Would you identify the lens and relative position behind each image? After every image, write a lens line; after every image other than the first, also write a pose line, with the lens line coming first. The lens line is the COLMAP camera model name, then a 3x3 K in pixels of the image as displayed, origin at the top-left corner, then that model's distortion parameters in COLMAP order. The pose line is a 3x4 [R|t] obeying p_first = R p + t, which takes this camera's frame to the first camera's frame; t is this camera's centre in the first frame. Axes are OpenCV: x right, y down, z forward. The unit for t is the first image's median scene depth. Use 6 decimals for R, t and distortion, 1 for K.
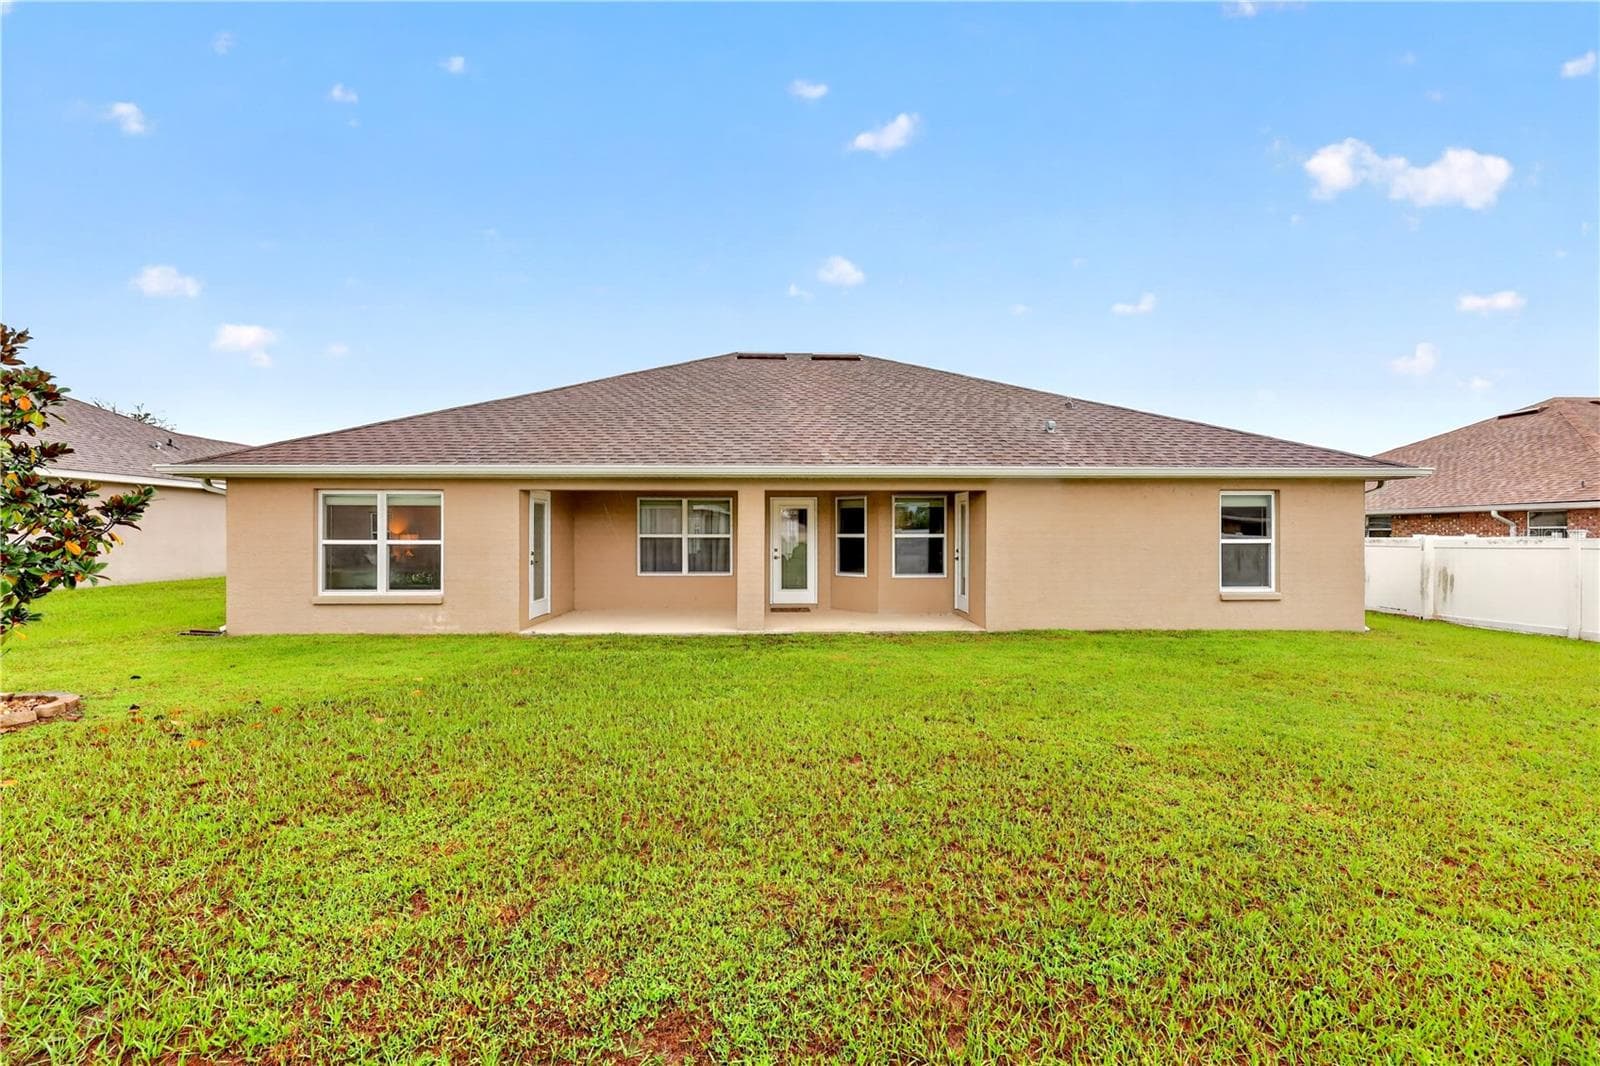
lens RADIAL K [[653.5, 0, 800.0], [0, 653.5, 533.0], [0, 0, 1]] dist [-0.000292, 0.000058]
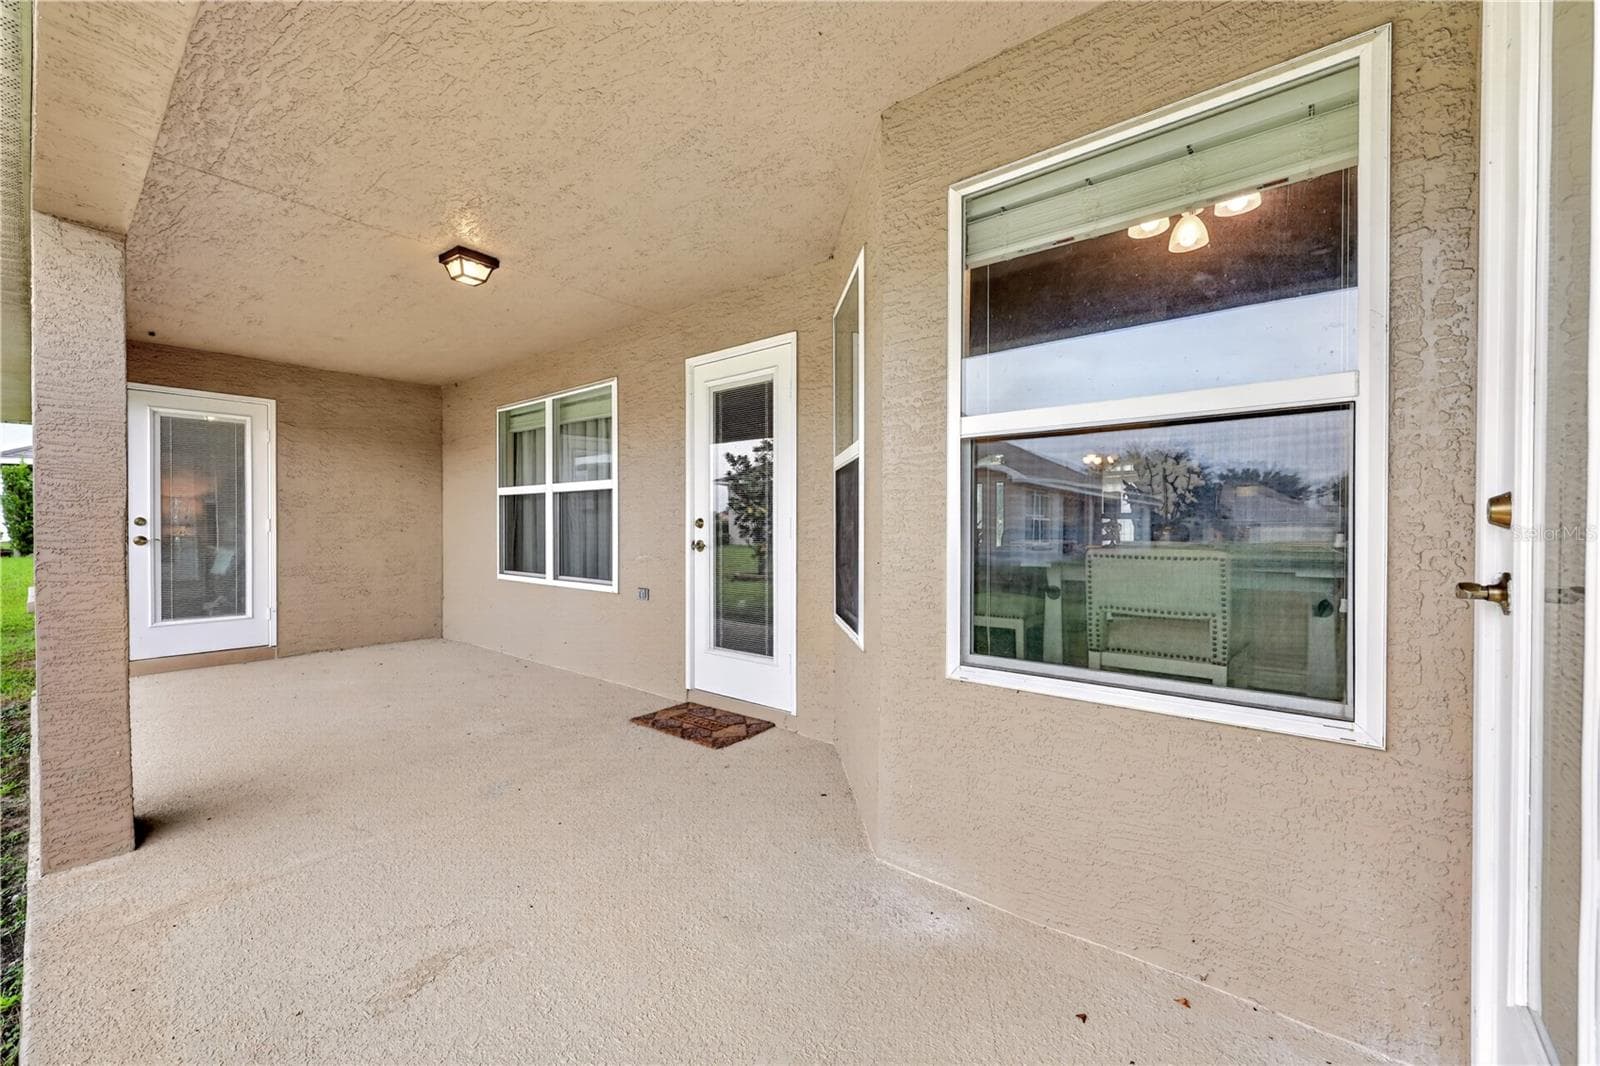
lens RADIAL K [[653.5, 0, 800.0], [0, 653.5, 533.0], [0, 0, 1]] dist [-0.000292, 0.000058]
pose [[0.708752, 0.015443, -0.705289, 0.260664], [0.007456, 0.999541, 0.029378, 0.028485], [0.705418, -0.026080, 0.708311, 0.983100]]
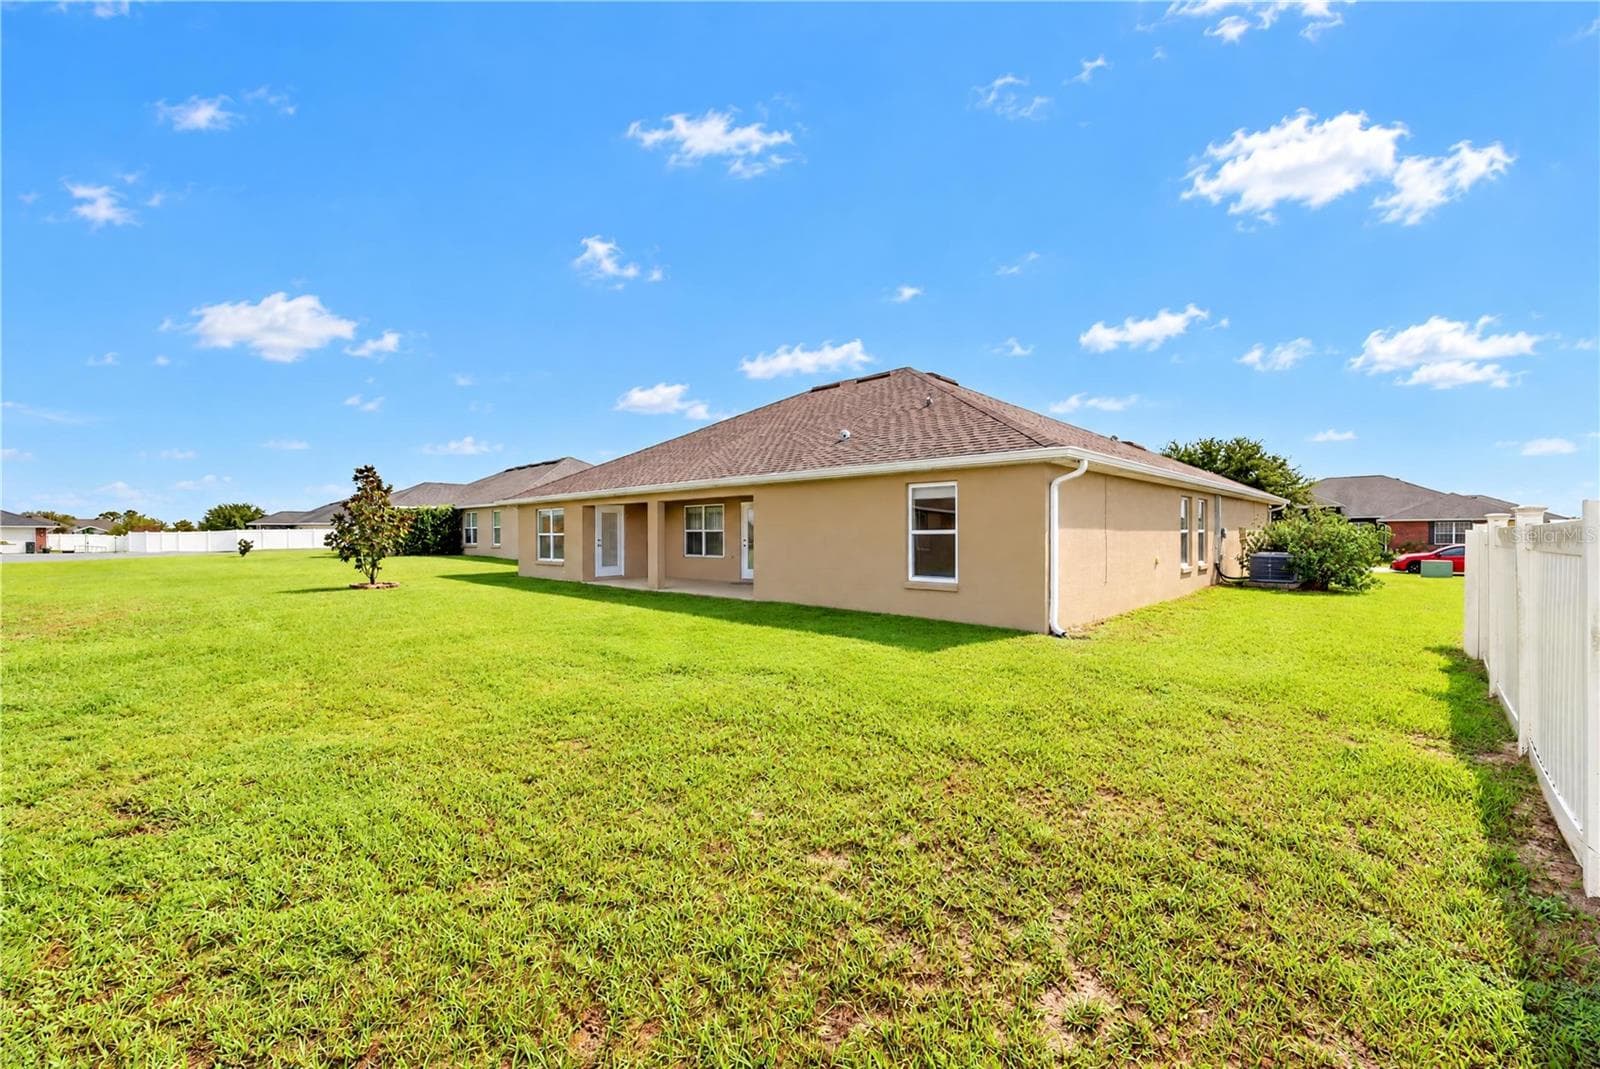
lens RADIAL K [[653.5, 0, 800.0], [0, 653.5, 534.5], [0, 0, 1]] dist [-0.000292, 0.000058]
pose [[0.686563, 0.000056, -0.727071, 1.267583], [0.008364, 0.999933, 0.007975, 0.005883], [0.727022, -0.011556, 0.686516, 0.162687]]
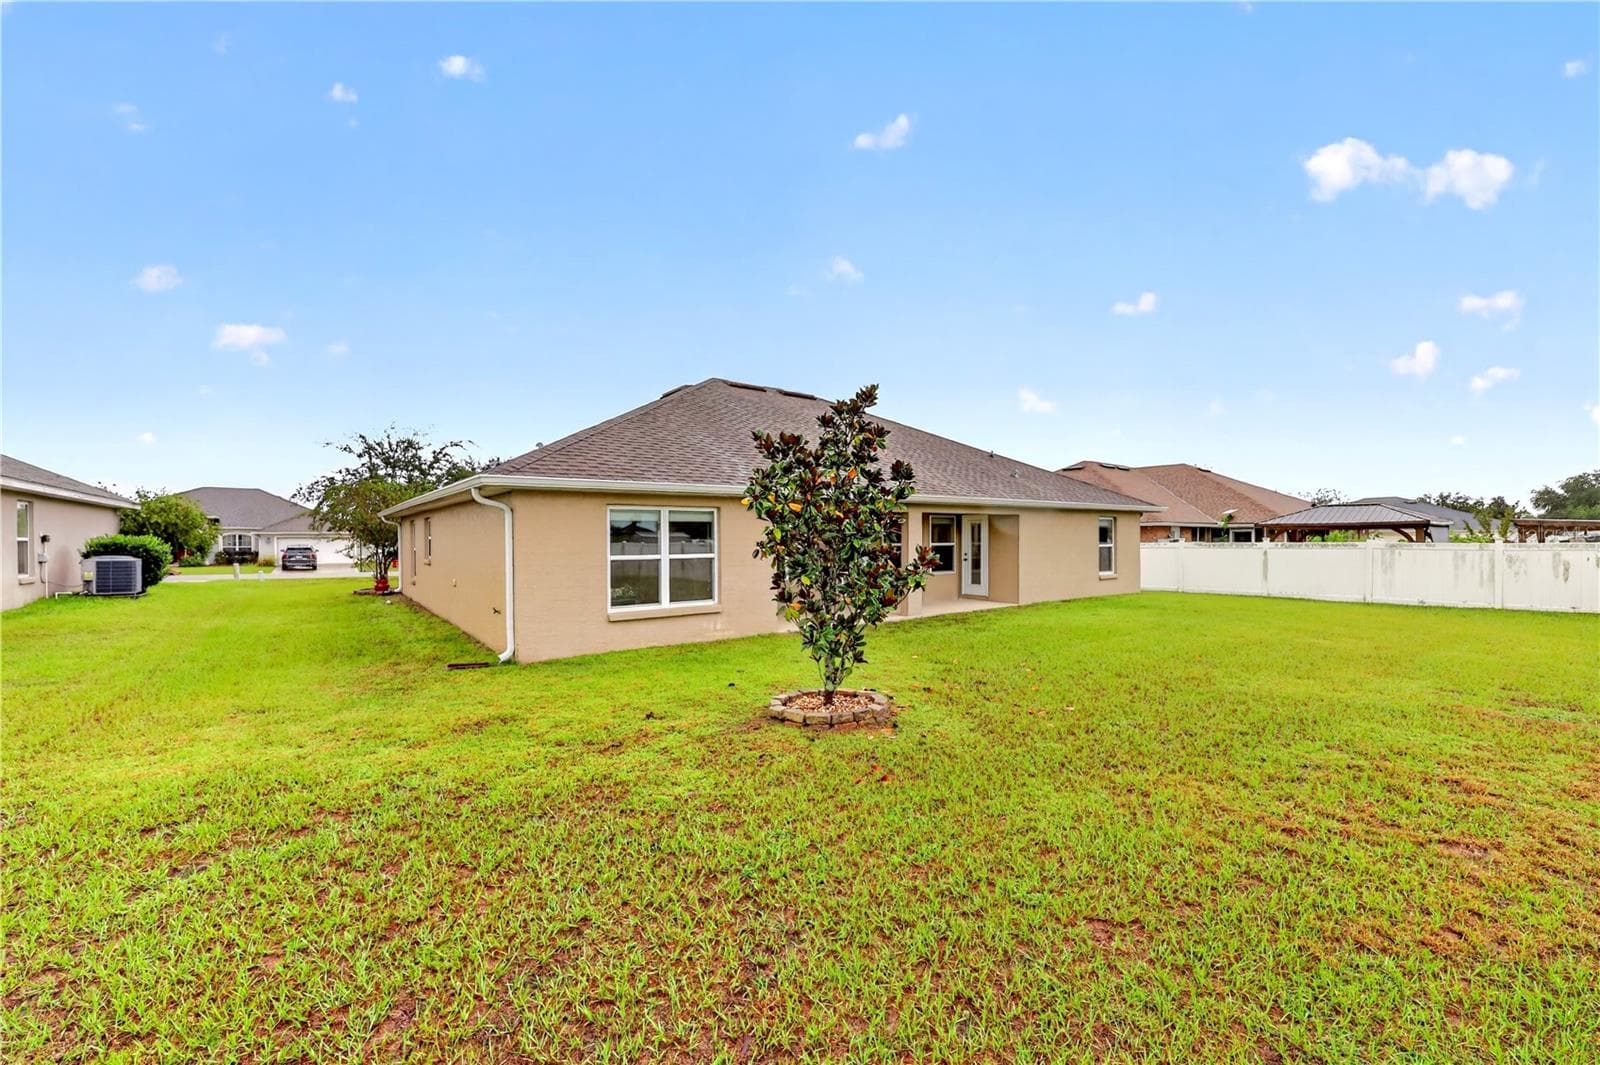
lens RADIAL K [[653.5, 0, 800.0], [0, 653.5, 532.5], [0, 0, 1]] dist [-0.000292, 0.000058]
pose [[0.825212, -0.000093, 0.564824, -0.991397], [-0.003756, 0.999977, 0.005651, -0.030921], [-0.564811, -0.006785, 0.825192, 0.013721]]
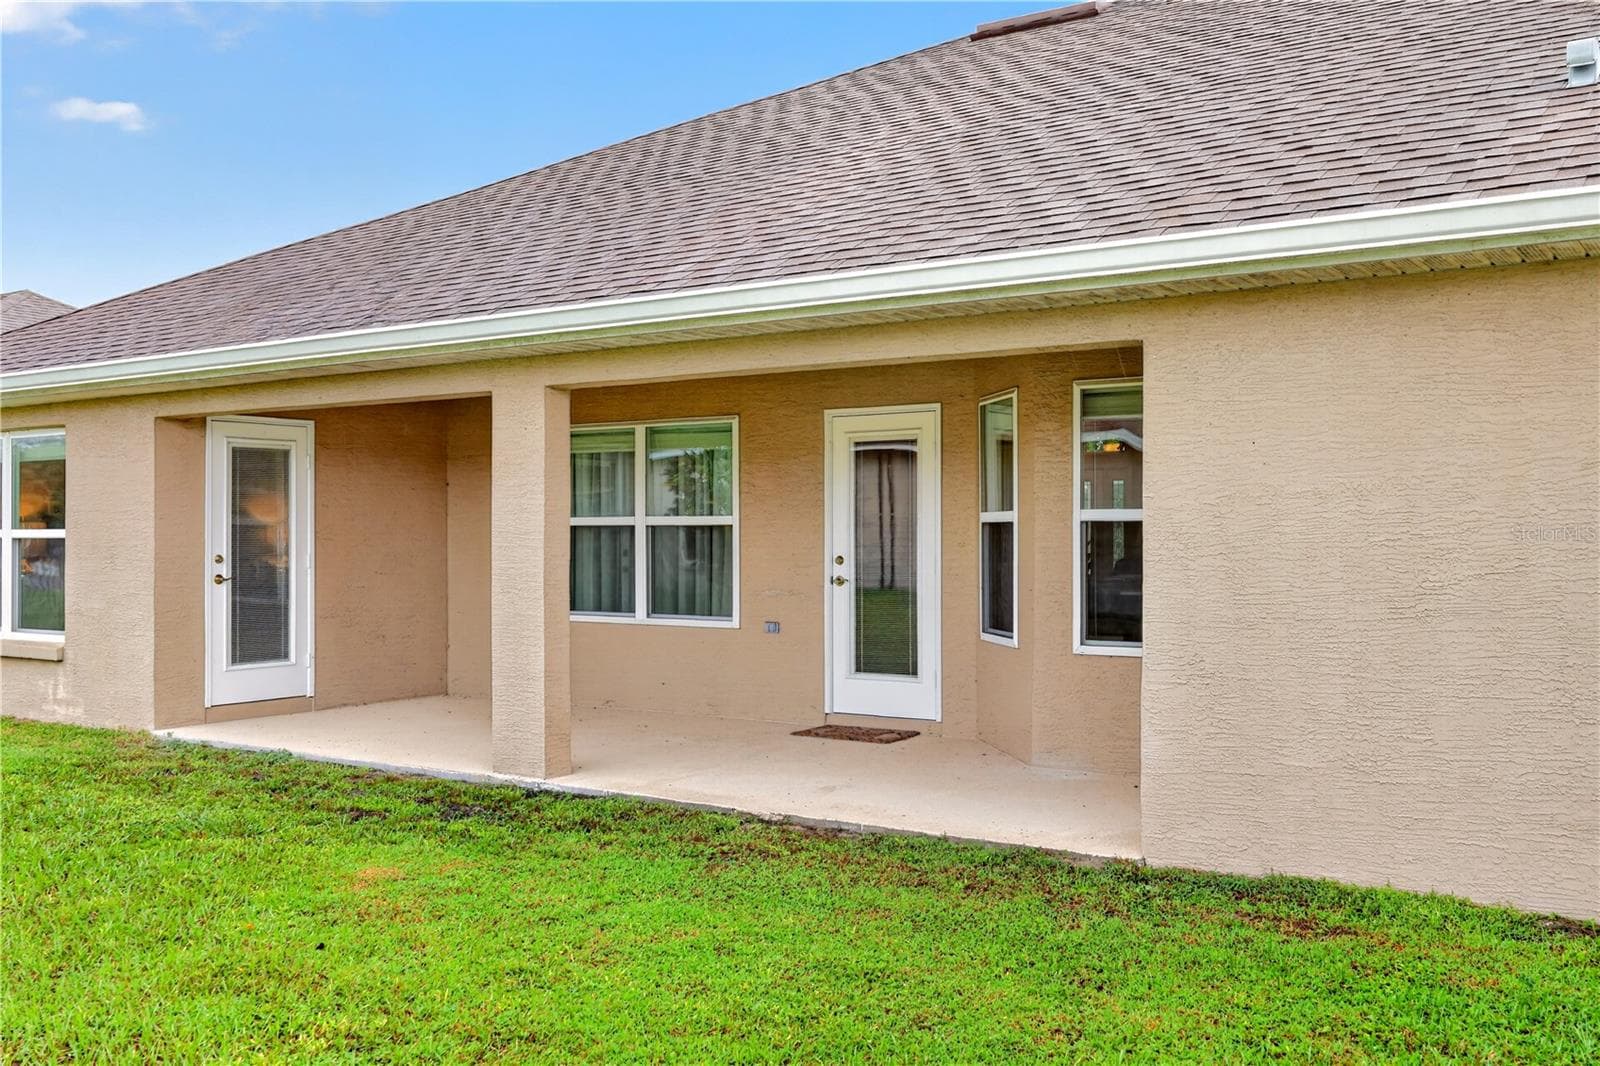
lens RADIAL K [[1571.4, 0, 800.0], [0, 1571.4, 533.0], [0, 0, 1]] dist [-0.016778, -0.007908]
pose [[0.768590, 0.004158, -0.639728, 0.568326], [0.009867, 0.999783, 0.018354, -0.001939], [0.639665, -0.020419, 0.768382, 0.433537]]
